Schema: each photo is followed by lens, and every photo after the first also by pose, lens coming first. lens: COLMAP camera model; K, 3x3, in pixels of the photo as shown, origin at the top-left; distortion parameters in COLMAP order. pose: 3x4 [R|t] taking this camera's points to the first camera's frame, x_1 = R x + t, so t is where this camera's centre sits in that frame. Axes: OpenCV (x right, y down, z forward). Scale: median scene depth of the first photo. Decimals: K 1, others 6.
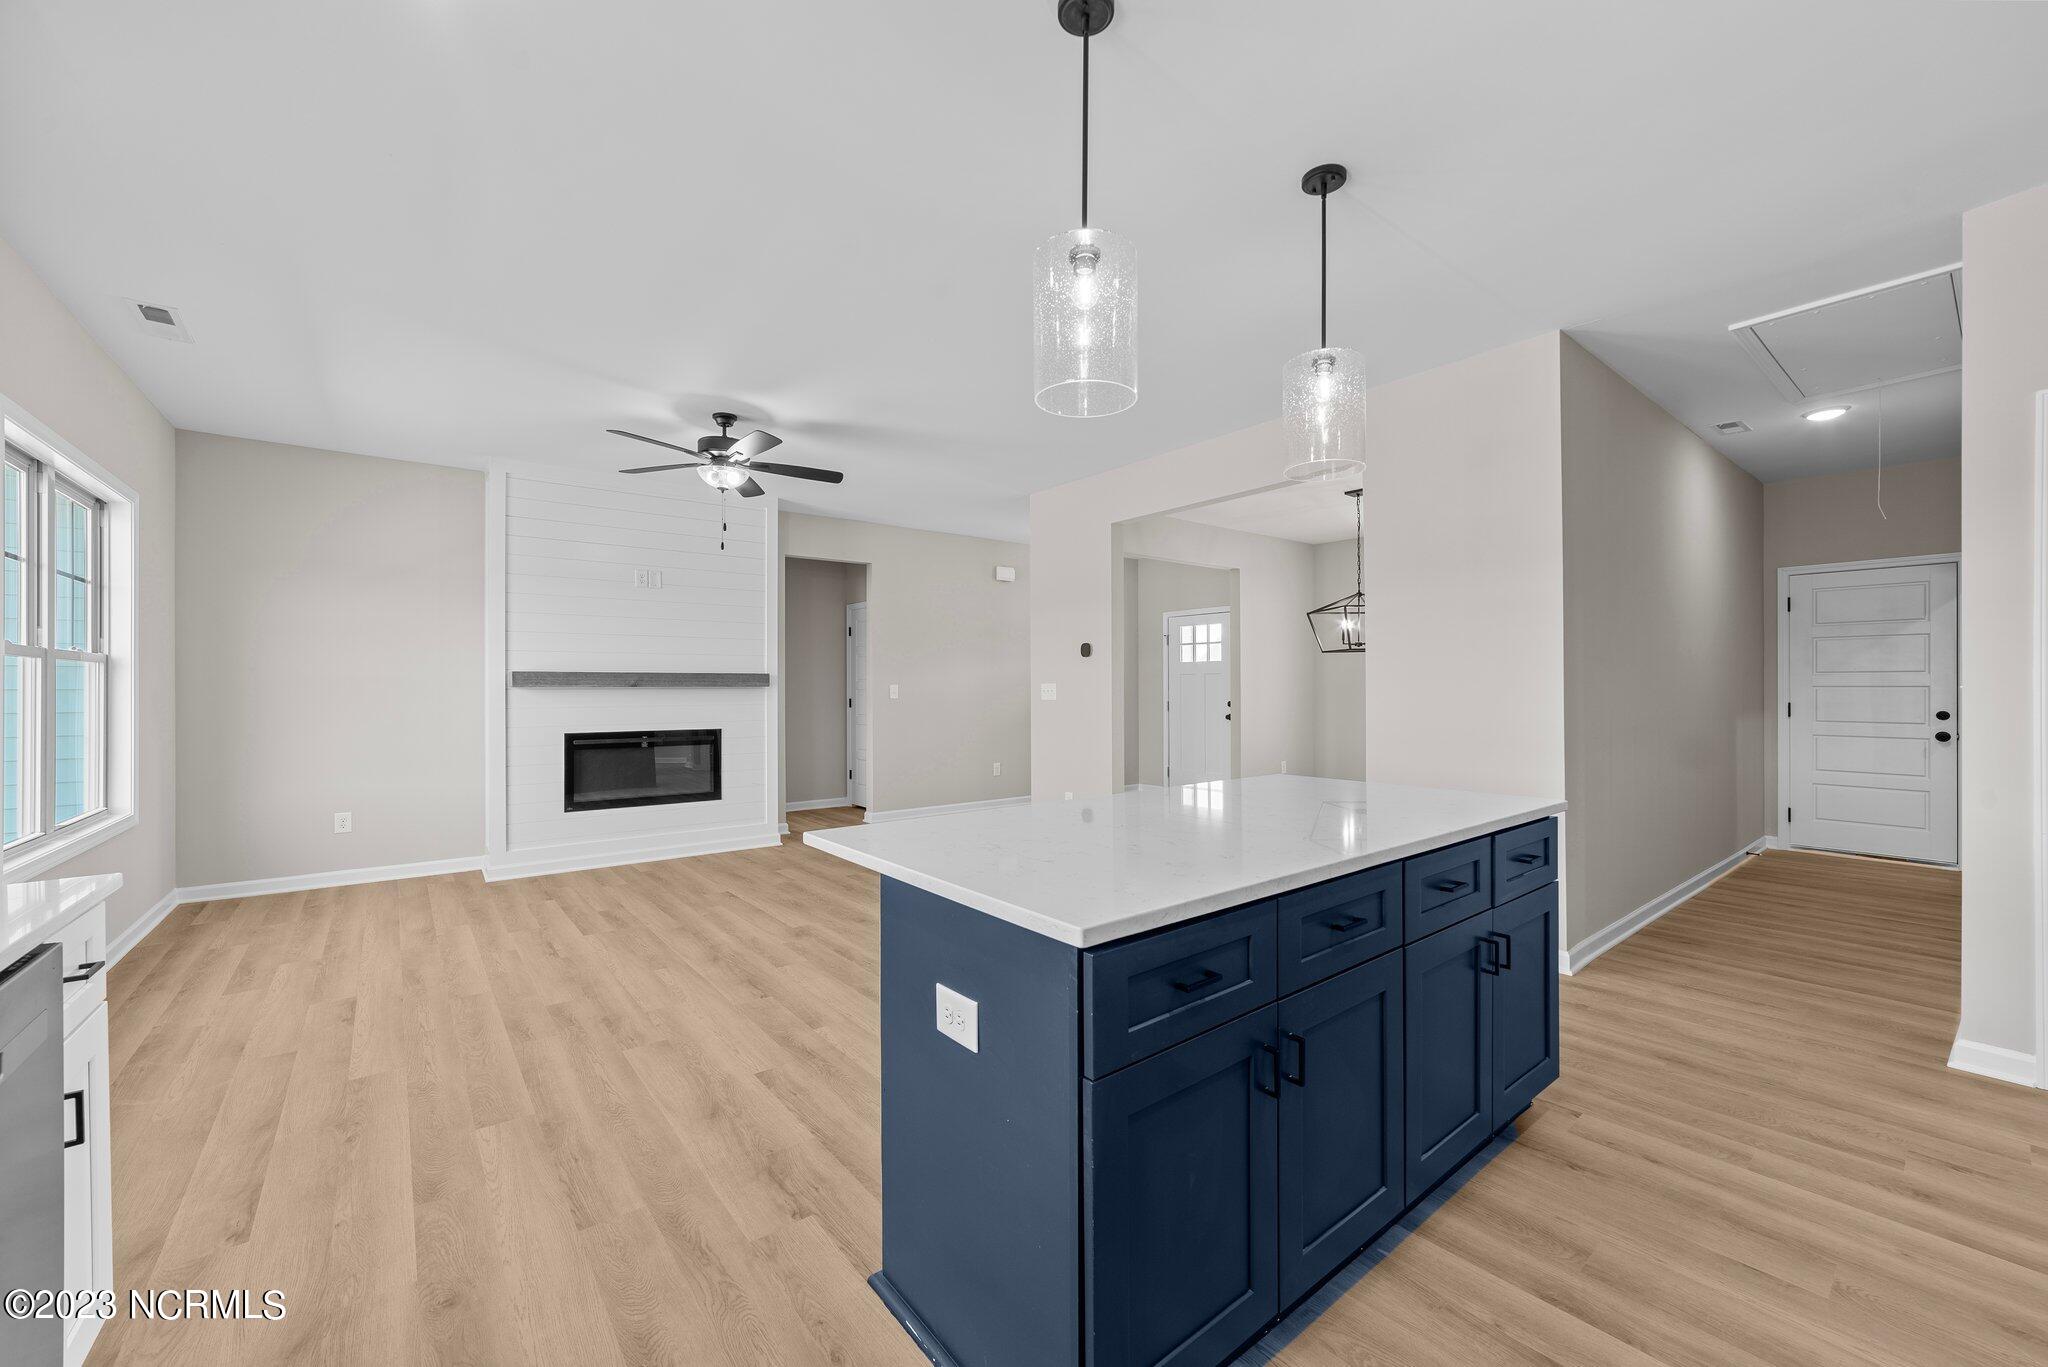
lens RADIAL K [[801.6, 0, 1018.2], [0, 801.6, 693.0], [0, 0, 1]] dist [-0.025342, 0.006484]
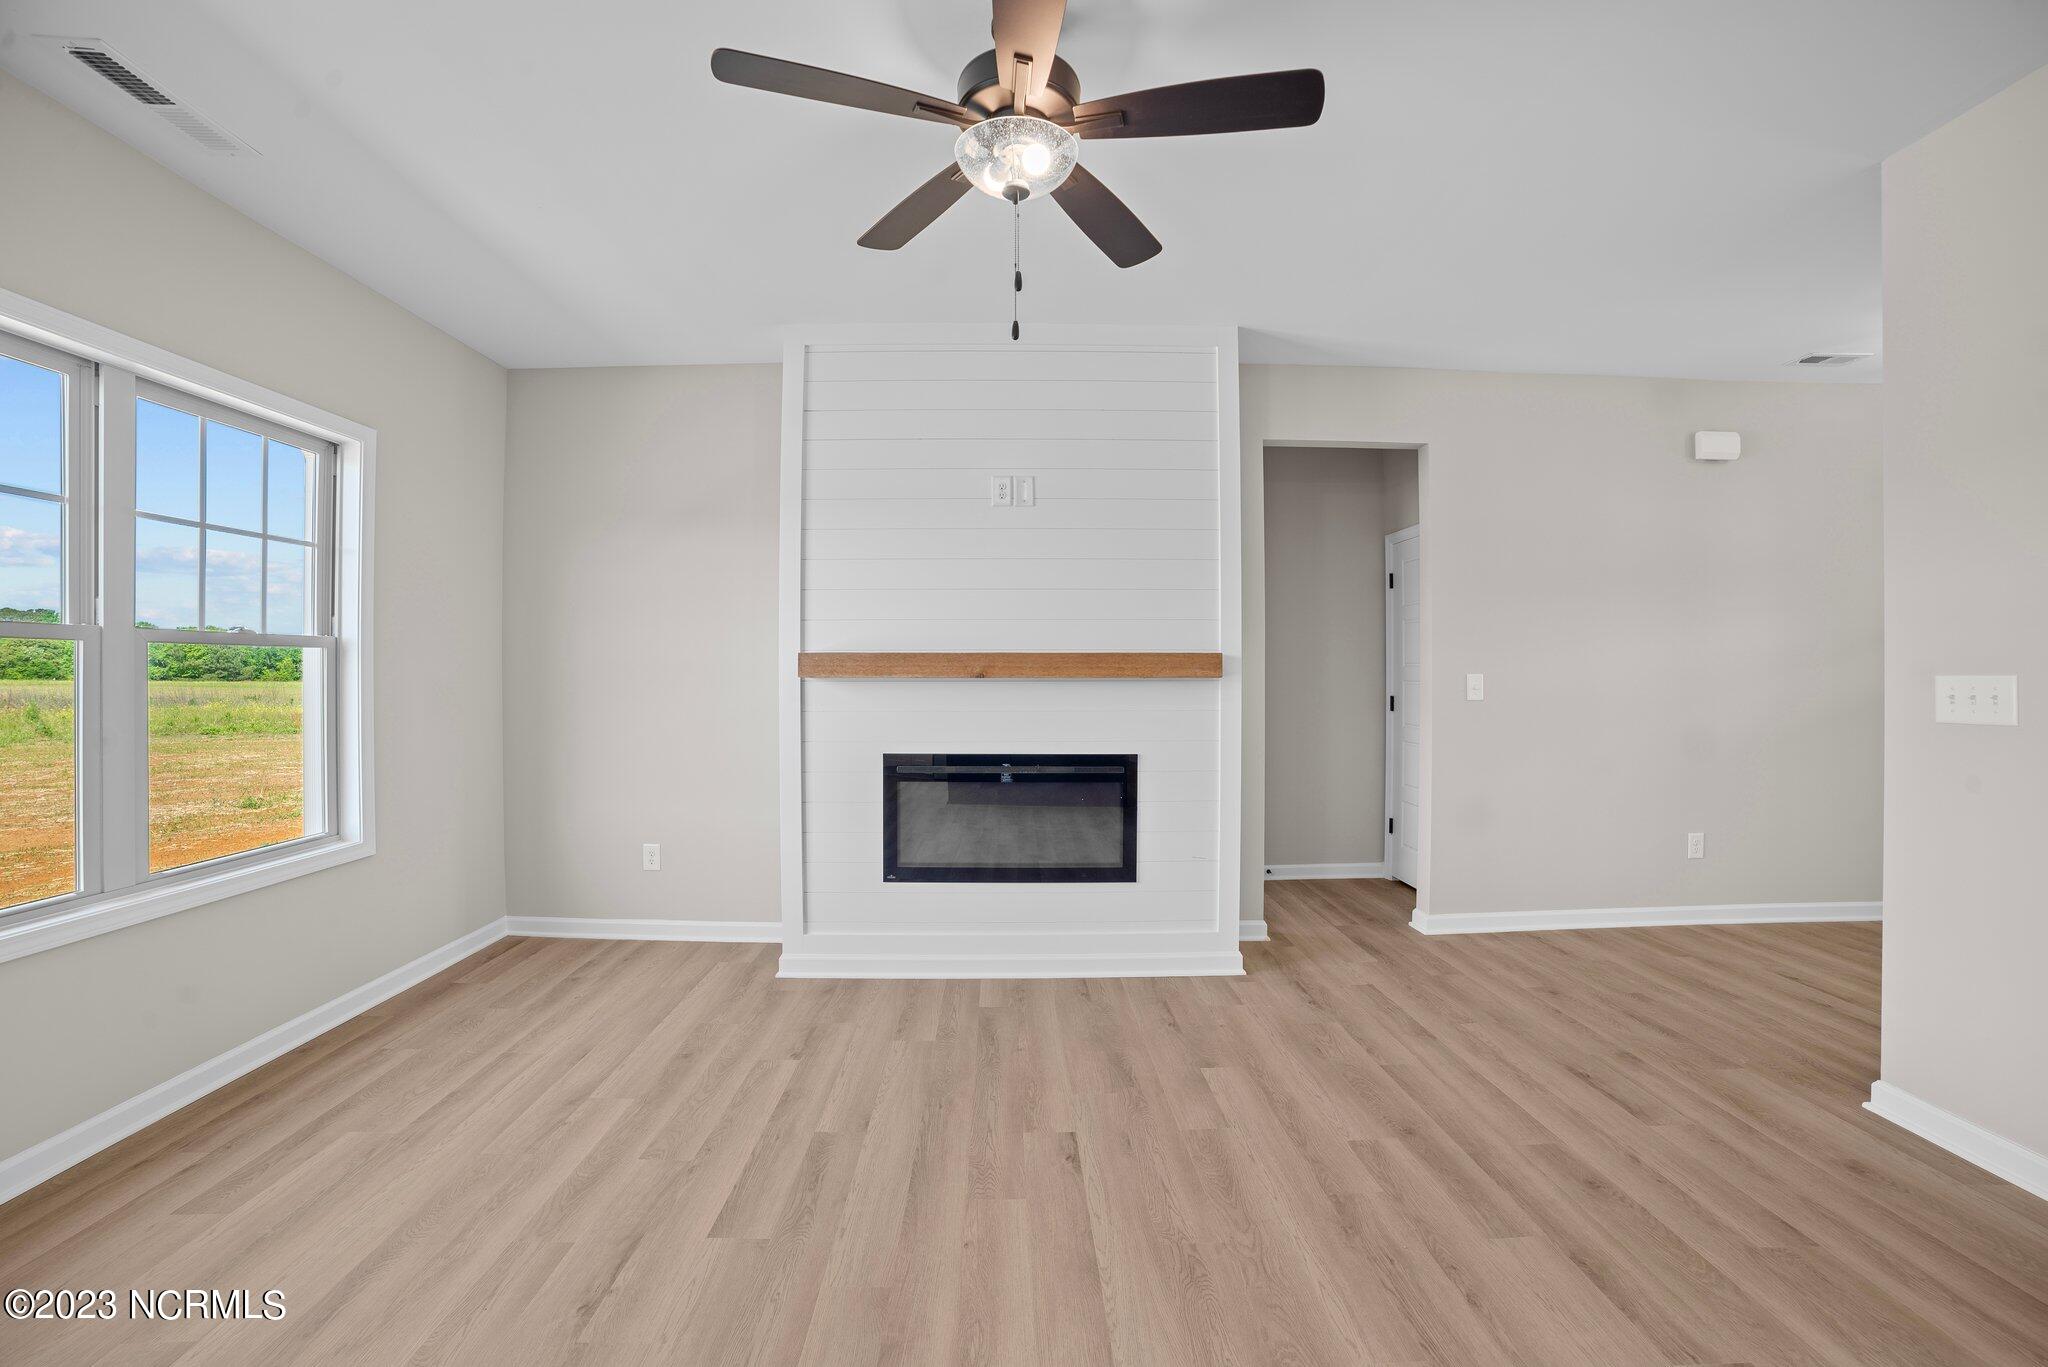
lens RADIAL K [[801.6, 0, 1001.0], [0, 801.6, 671.6], [0, 0, 1]] dist [-0.025342, 0.006484]
pose [[0.784362, -0.001665, -0.620301, -0.138763], [-0.002358, 0.999981, -0.005666, -0.012499], [0.620298, 0.005907, 0.784344, 0.748497]]
